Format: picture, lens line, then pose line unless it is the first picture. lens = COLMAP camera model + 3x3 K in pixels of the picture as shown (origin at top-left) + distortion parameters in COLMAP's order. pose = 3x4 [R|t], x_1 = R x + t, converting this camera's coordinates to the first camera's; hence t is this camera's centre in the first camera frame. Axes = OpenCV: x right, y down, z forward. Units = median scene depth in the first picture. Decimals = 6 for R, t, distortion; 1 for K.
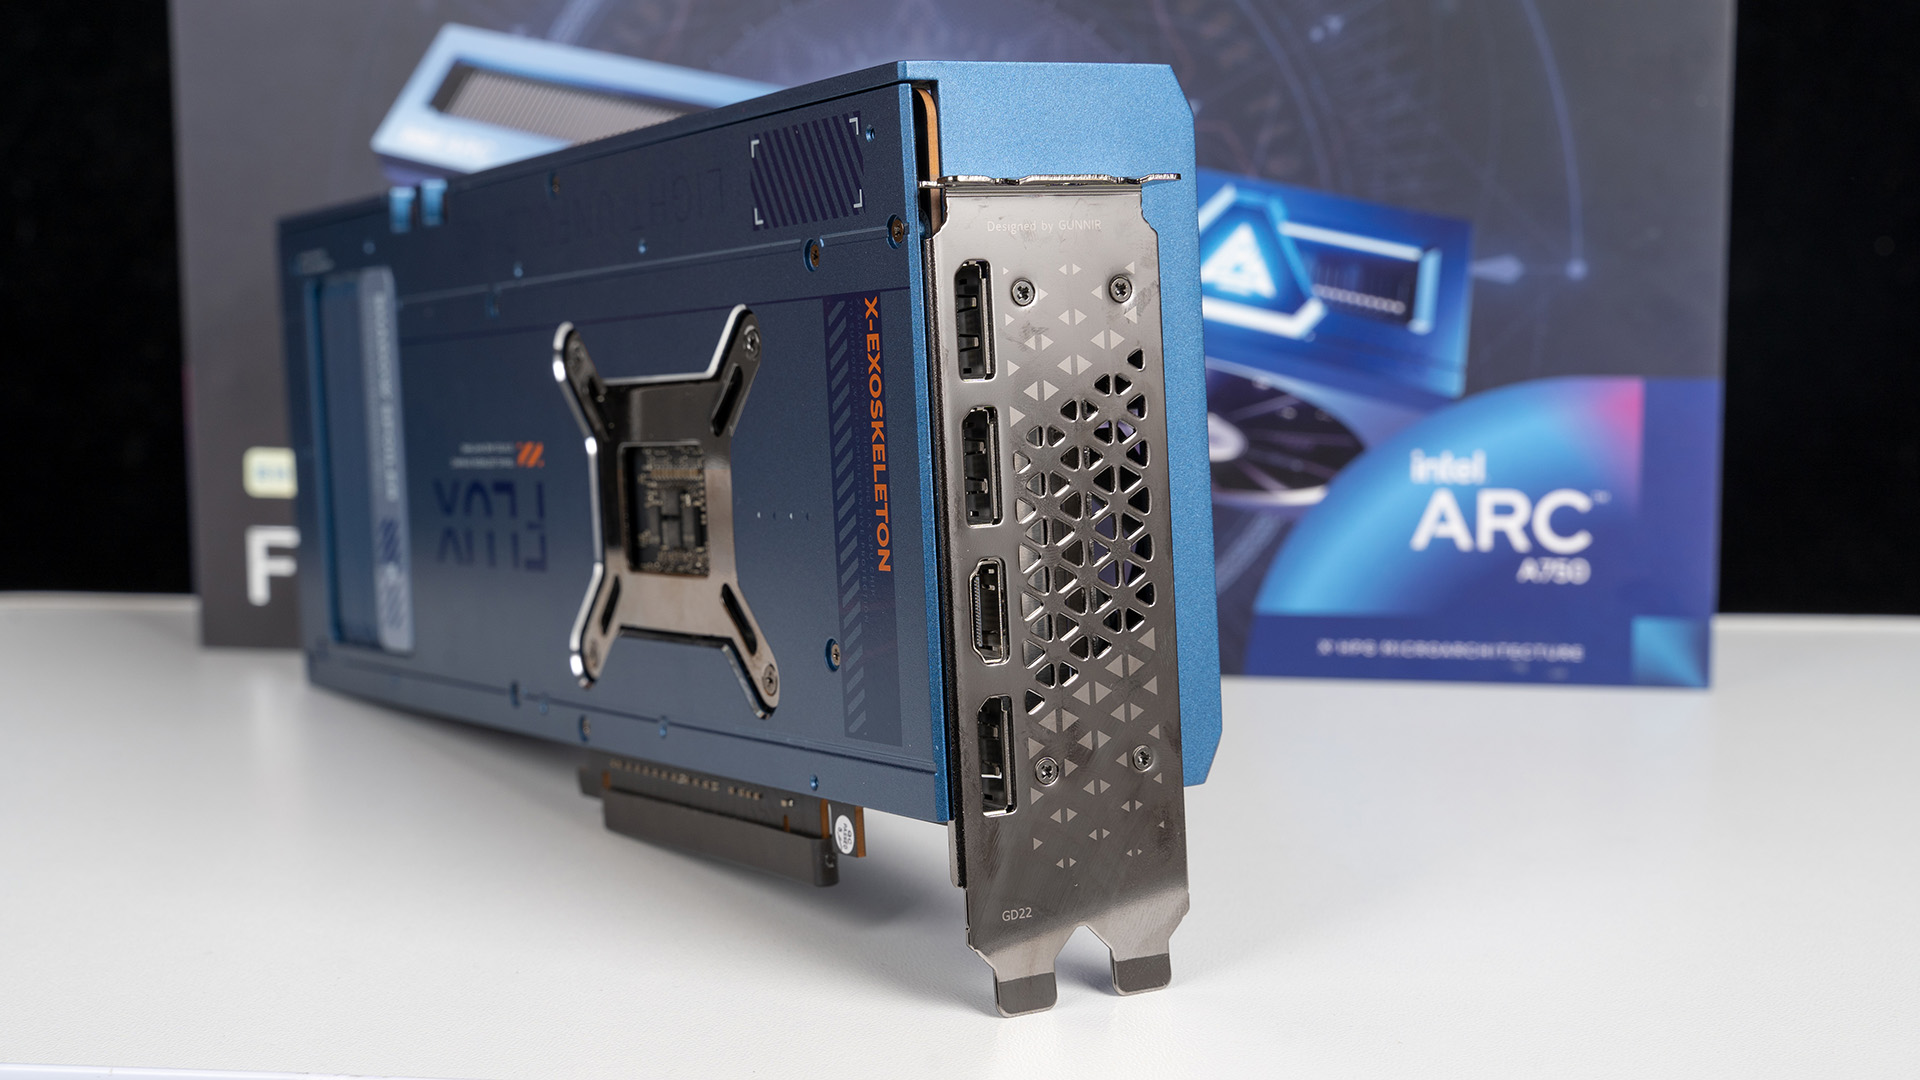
lens RADIAL K [[2802.2, 0, 943.6], [0, 2802.2, 533.6], [0, 0, 1]] dist [0.008678, 0.000000]
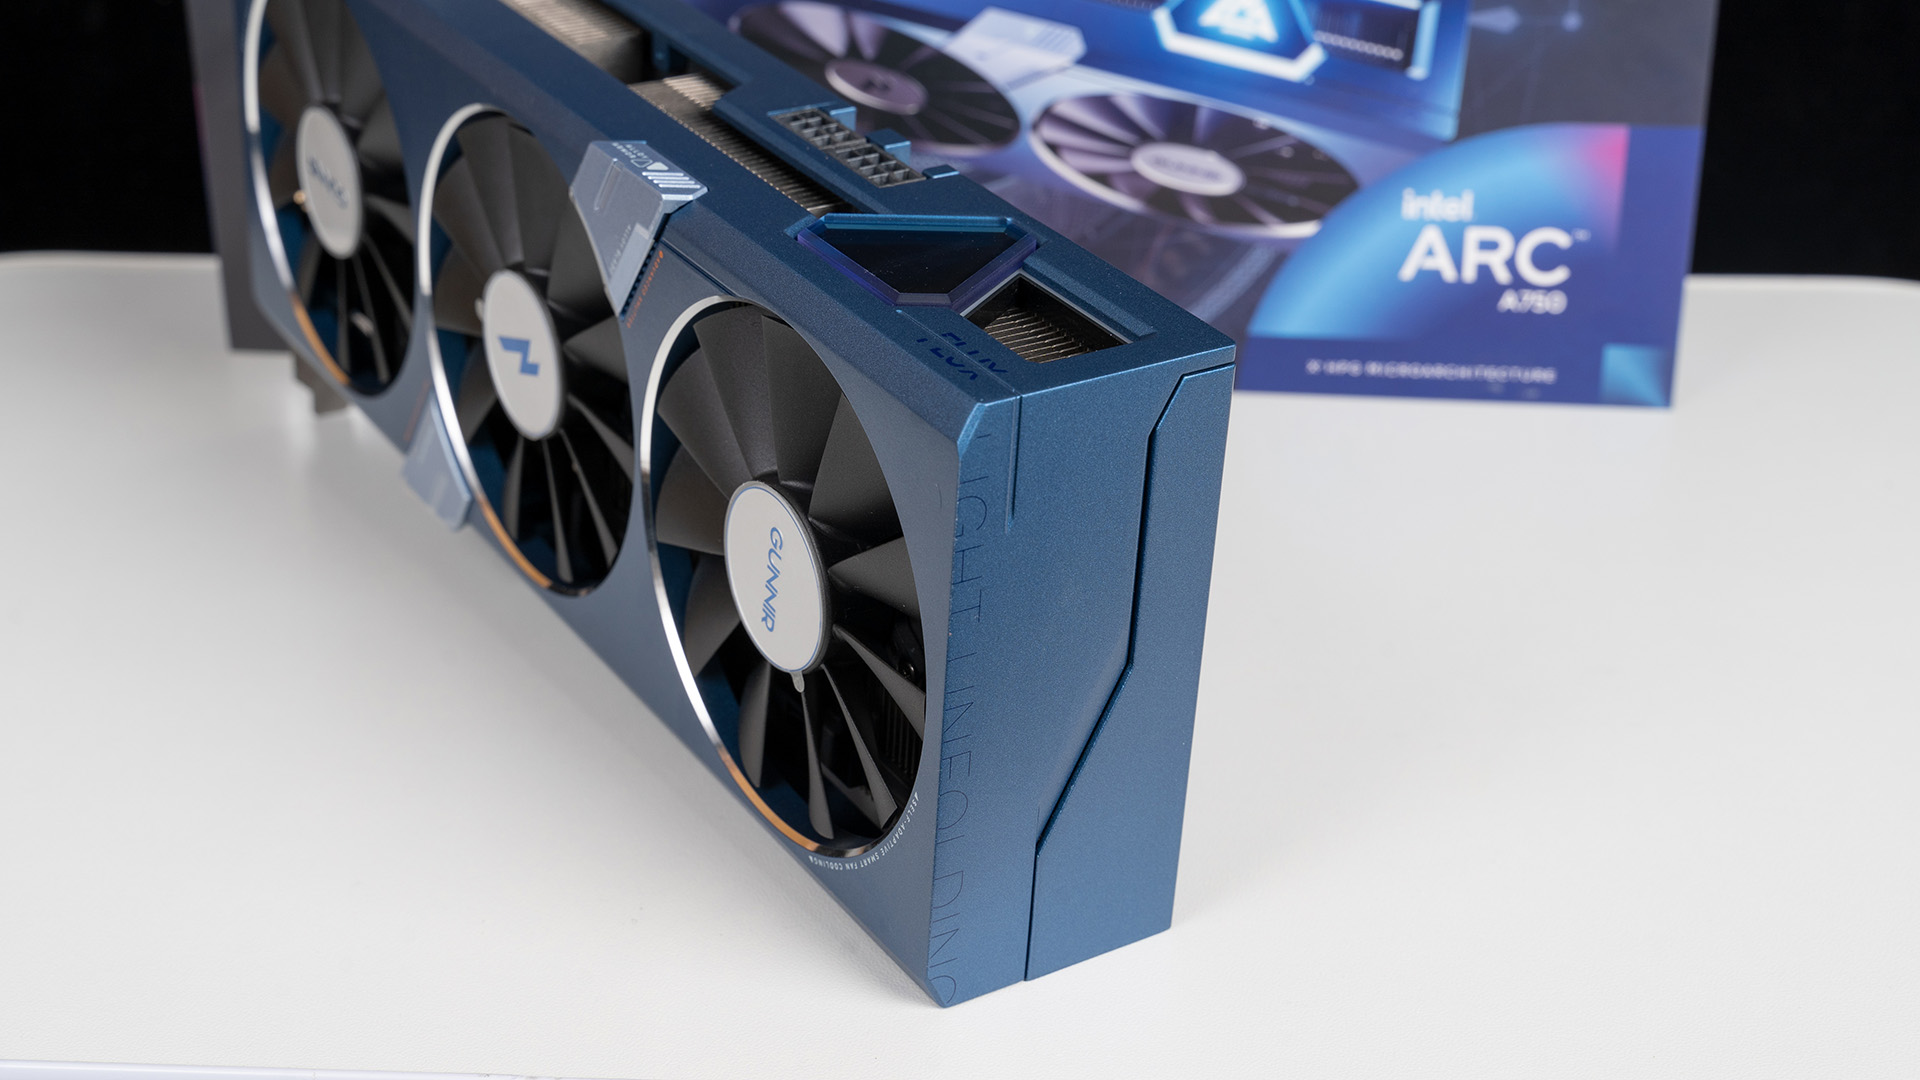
lens RADIAL K [[2802.2, 0, 942.6], [0, 2802.2, 548.8], [0, 0, 1]] dist [0.008678, 0.000000]
pose [[0.998986, -0.020519, 0.040064, -0.048868], [0.007780, 0.955371, 0.295307, -0.211313], [-0.044336, -0.294696, 0.954562, -0.027104]]
